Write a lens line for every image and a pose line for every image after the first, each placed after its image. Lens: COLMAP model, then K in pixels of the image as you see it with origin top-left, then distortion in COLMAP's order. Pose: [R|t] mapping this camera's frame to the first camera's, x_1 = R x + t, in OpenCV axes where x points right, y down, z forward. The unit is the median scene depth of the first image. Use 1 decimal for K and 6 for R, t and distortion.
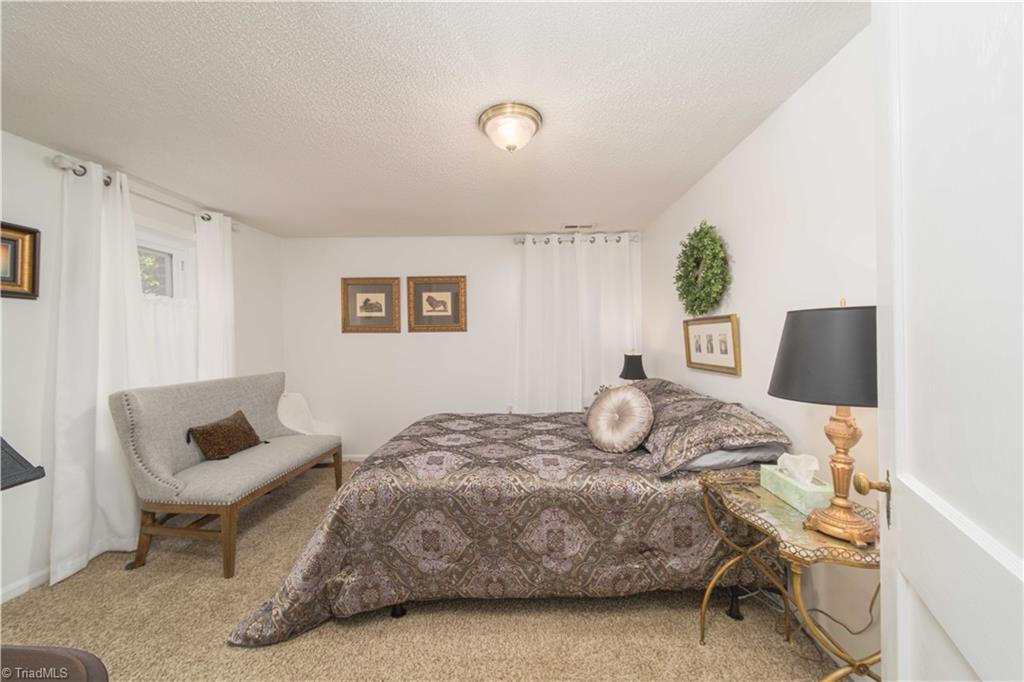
lens RADIAL K [[362.3, 0, 511.6], [0, 362.3, 340.6], [0, 0, 1]] dist [-0.002240, -0.000267]
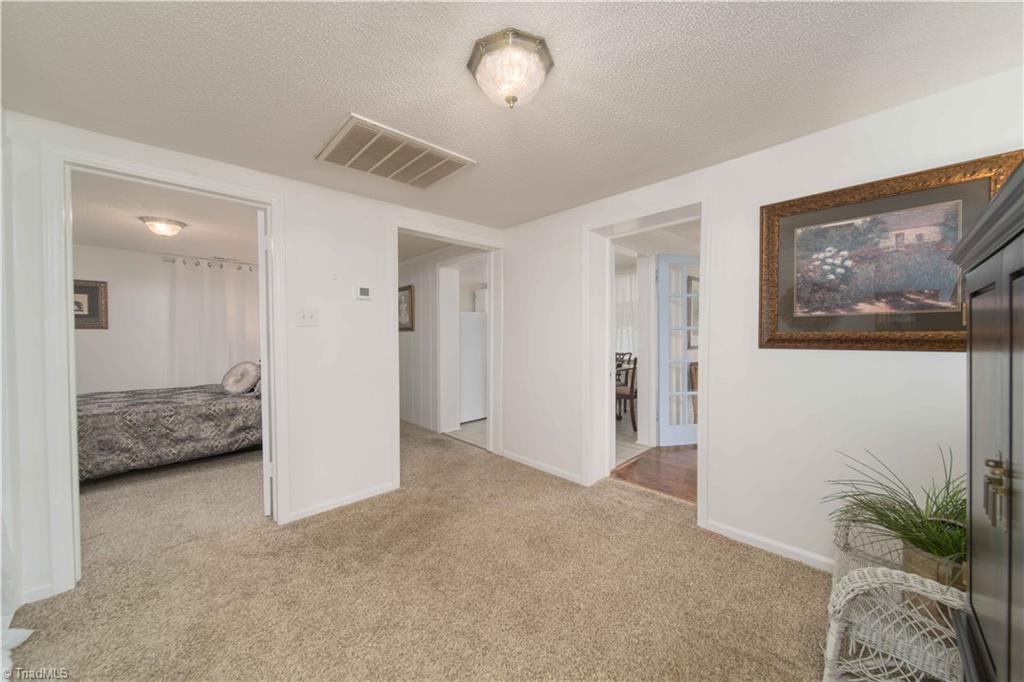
lens RADIAL K [[362.3, 0, 511.7], [0, 362.3, 345.2], [0, 0, 1]] dist [-0.002240, -0.000267]
pose [[0.707866, -0.002510, 0.706342, -0.024675], [-0.007747, 0.999906, 0.011318, 0.004264], [-0.706304, -0.013484, 0.707780, -0.776286]]
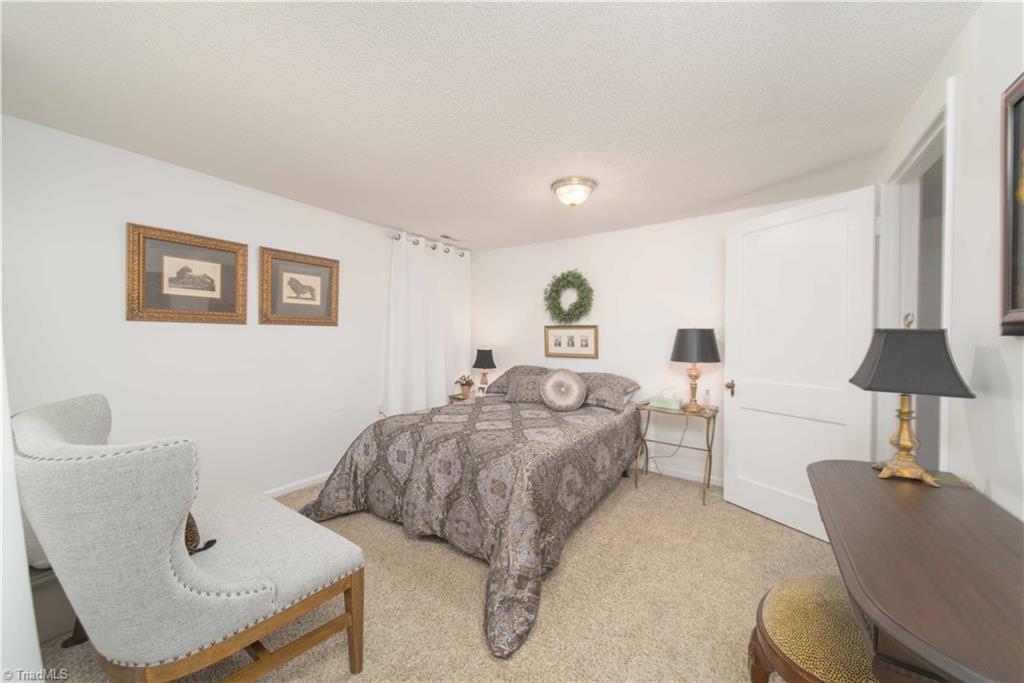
lens RADIAL K [[362.3, 0, 514.4], [0, 362.3, 341.2], [0, 0, 1]] dist [-0.002240, -0.000267]
pose [[0.549770, 0.002165, 0.835313, -0.619910], [-0.010245, 0.999939, 0.004151, 0.002905], [-0.835253, -0.010840, 0.549759, 0.187067]]
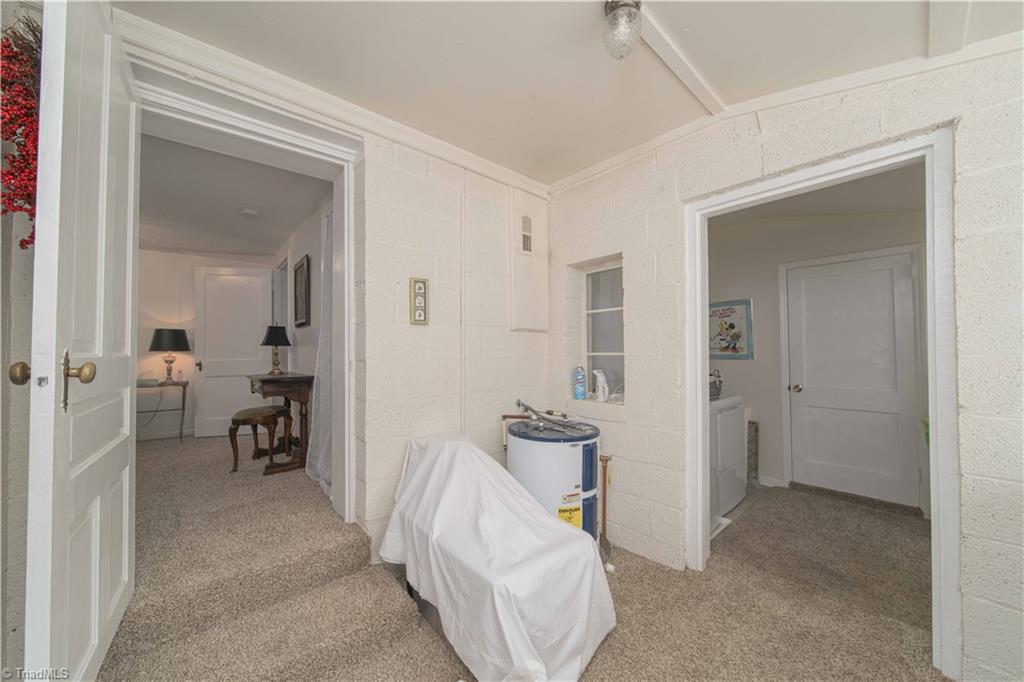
lens RADIAL K [[362.3, 0, 511.3], [0, 362.3, 347.8], [0, 0, 1]] dist [-0.002240, -0.000267]
pose [[-0.677920, 0.024885, 0.734715, -1.340181], [0.018786, 0.999687, -0.016526, 0.075498], [-0.734896, 0.002599, -0.678175, 0.275270]]
